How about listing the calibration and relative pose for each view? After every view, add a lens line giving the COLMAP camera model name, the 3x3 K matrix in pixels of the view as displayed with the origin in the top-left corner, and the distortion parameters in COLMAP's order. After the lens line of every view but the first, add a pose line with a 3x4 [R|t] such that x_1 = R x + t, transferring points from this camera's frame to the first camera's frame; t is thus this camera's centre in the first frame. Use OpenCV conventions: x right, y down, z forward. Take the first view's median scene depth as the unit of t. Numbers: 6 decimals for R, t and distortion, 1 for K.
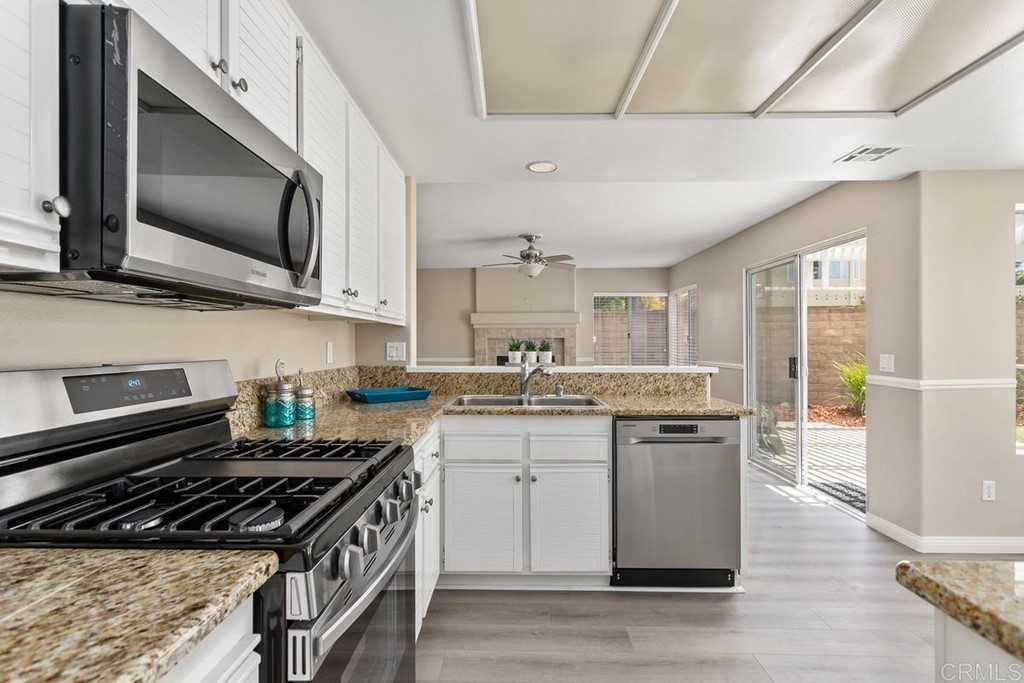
lens RADIAL K [[486.8, 0, 510.4], [0, 486.8, 348.5], [0, 0, 1]] dist [-0.000002, 0.002607]
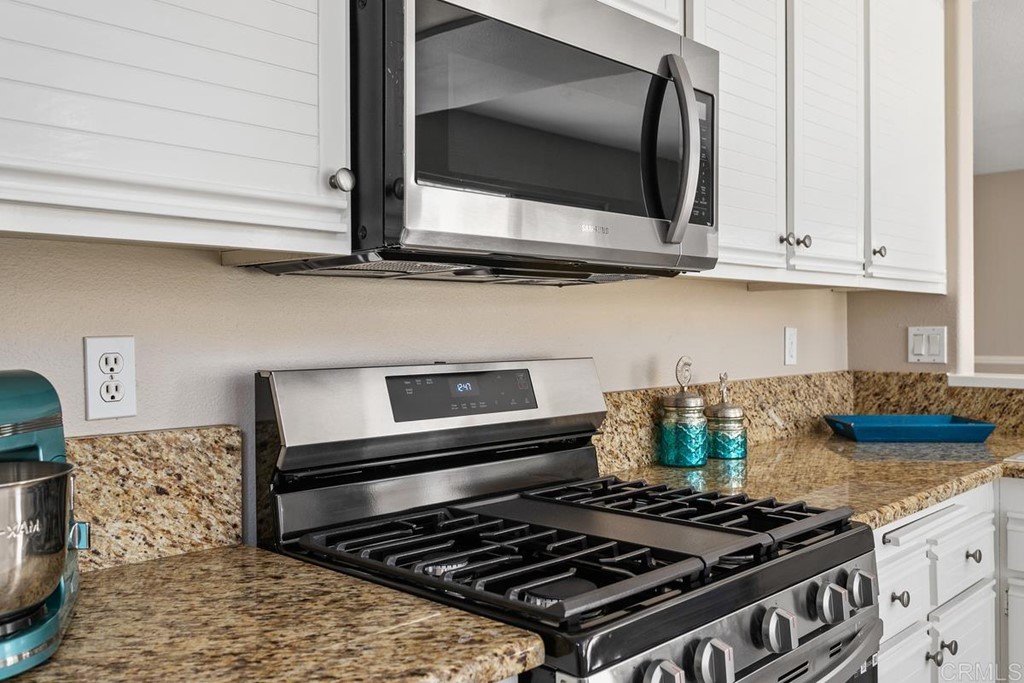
lens RADIAL K [[910.0, 0, 509.7], [0, 910.0, 332.6], [0, 0, 1]] dist [0.011362, -0.007341]
pose [[0.735043, -0.003977, -0.678009, 0.182115], [0.001571, 0.999990, -0.004163, -0.005838], [0.678019, 0.001995, 0.735042, 0.005190]]
